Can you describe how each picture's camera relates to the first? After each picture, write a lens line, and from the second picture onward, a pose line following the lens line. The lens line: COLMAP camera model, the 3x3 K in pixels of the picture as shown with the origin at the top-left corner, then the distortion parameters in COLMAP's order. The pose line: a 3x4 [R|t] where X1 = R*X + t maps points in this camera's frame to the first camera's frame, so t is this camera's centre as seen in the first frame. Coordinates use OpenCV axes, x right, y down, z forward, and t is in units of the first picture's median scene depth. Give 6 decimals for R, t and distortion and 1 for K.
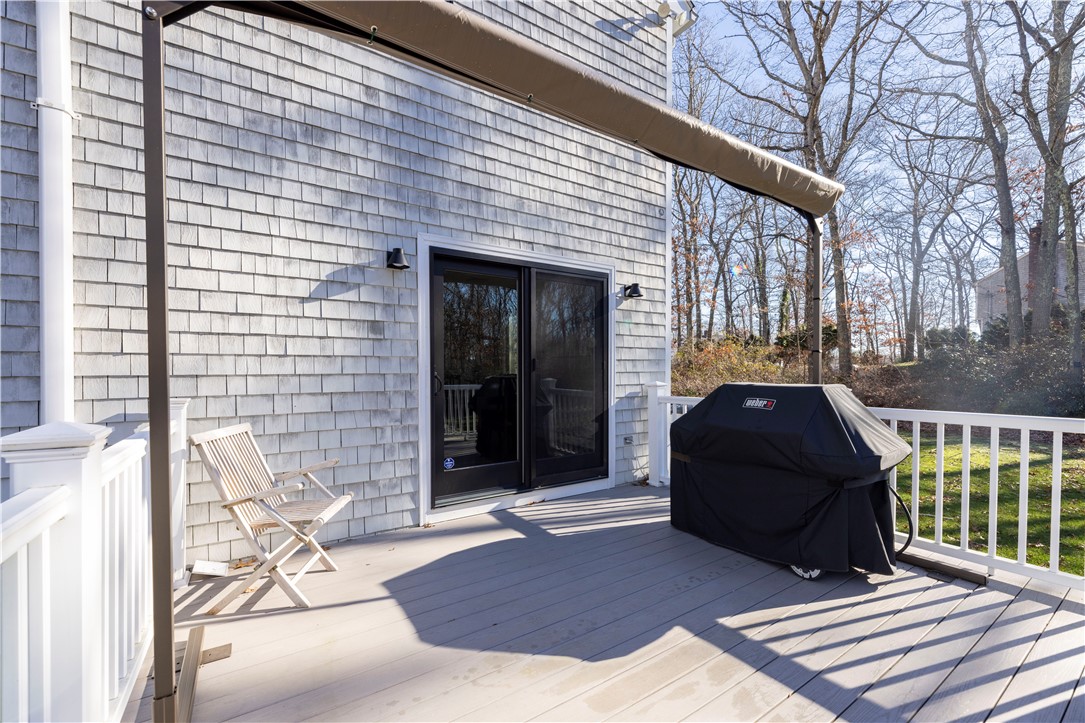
lens RADIAL K [[434.6, 0, 559.0], [0, 434.6, 369.8], [0, 0, 1]] dist [-0.002149, 0.000257]
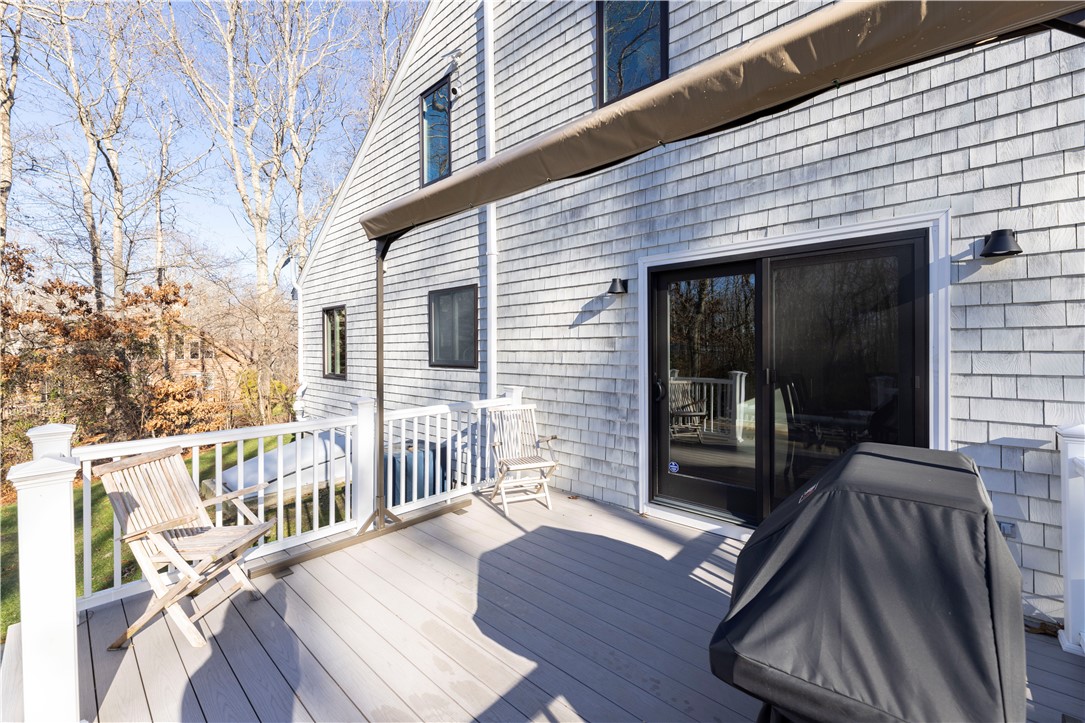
lens RADIAL K [[434.6, 0, 535.7], [0, 434.6, 345.0], [0, 0, 1]] dist [-0.002149, 0.000257]
pose [[0.252661, -0.011804, -0.967483, 0.755327], [-0.005633, 0.999891, -0.013670, -0.069508], [0.967538, 0.008904, 0.252567, 0.460059]]
